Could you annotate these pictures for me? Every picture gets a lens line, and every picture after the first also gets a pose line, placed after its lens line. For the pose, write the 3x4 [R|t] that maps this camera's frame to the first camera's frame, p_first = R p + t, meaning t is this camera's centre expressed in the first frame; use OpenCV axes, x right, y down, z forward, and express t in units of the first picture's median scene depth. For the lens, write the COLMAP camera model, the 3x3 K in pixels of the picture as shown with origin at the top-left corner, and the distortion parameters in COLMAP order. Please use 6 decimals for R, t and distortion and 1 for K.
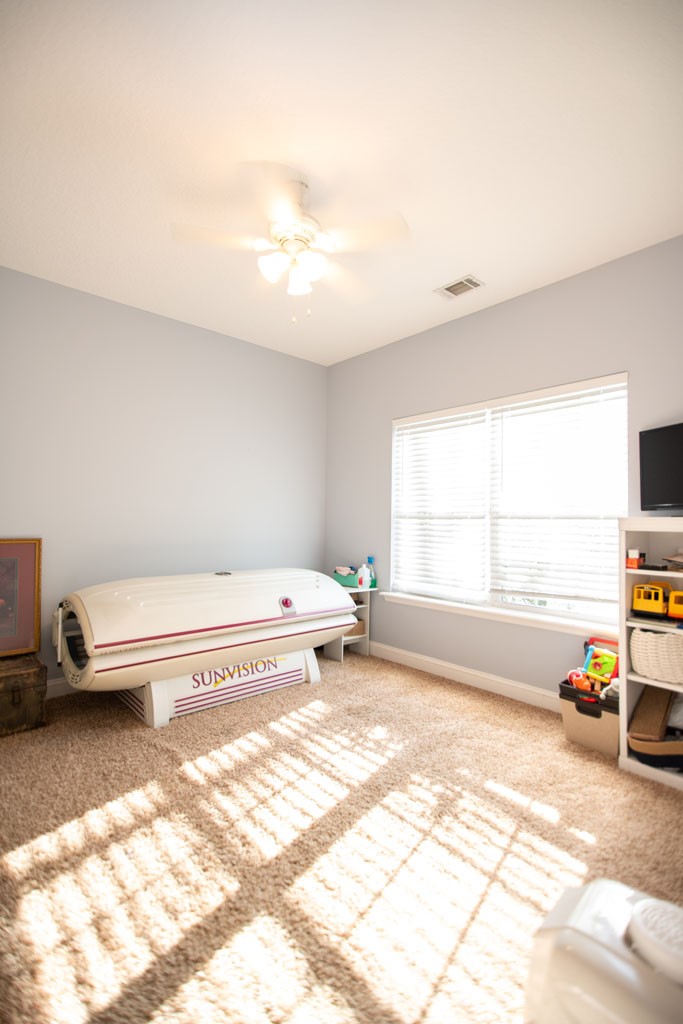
lens RADIAL K [[461.5, 0, 347.2], [0, 461.5, 515.5], [0, 0, 1]] dist [0.002559, 0.000981]
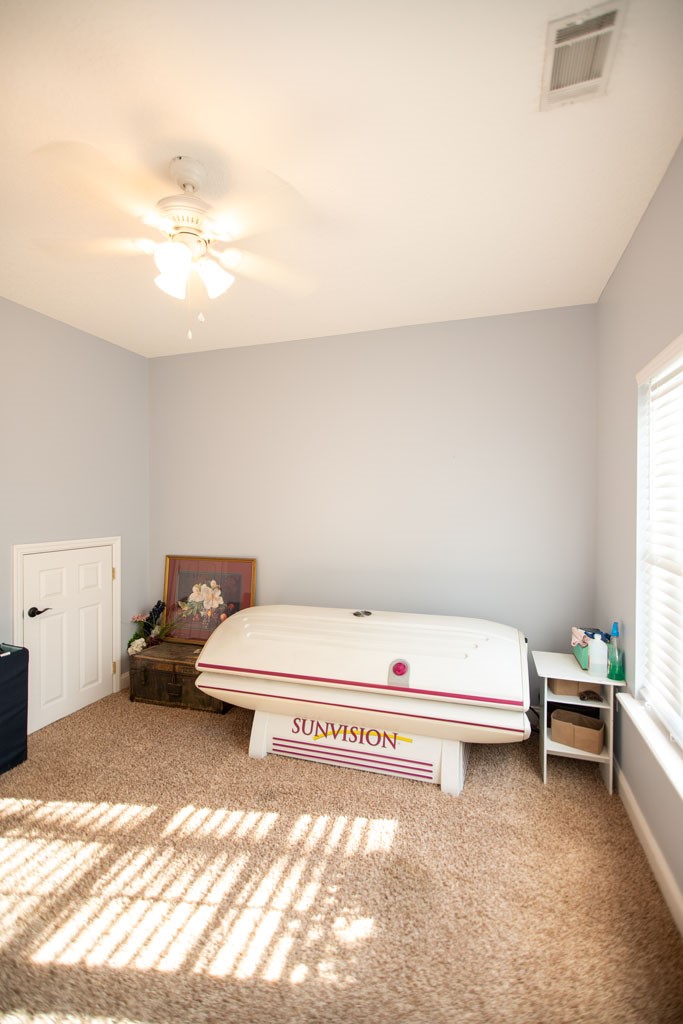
lens RADIAL K [[461.5, 0, 342.6], [0, 461.5, 509.4], [0, 0, 1]] dist [0.002559, 0.000981]
pose [[0.501247, -0.002341, -0.865301, 0.586444], [0.021353, 0.999725, 0.009664, -0.100611], [0.865041, -0.023321, 0.501159, 0.666283]]
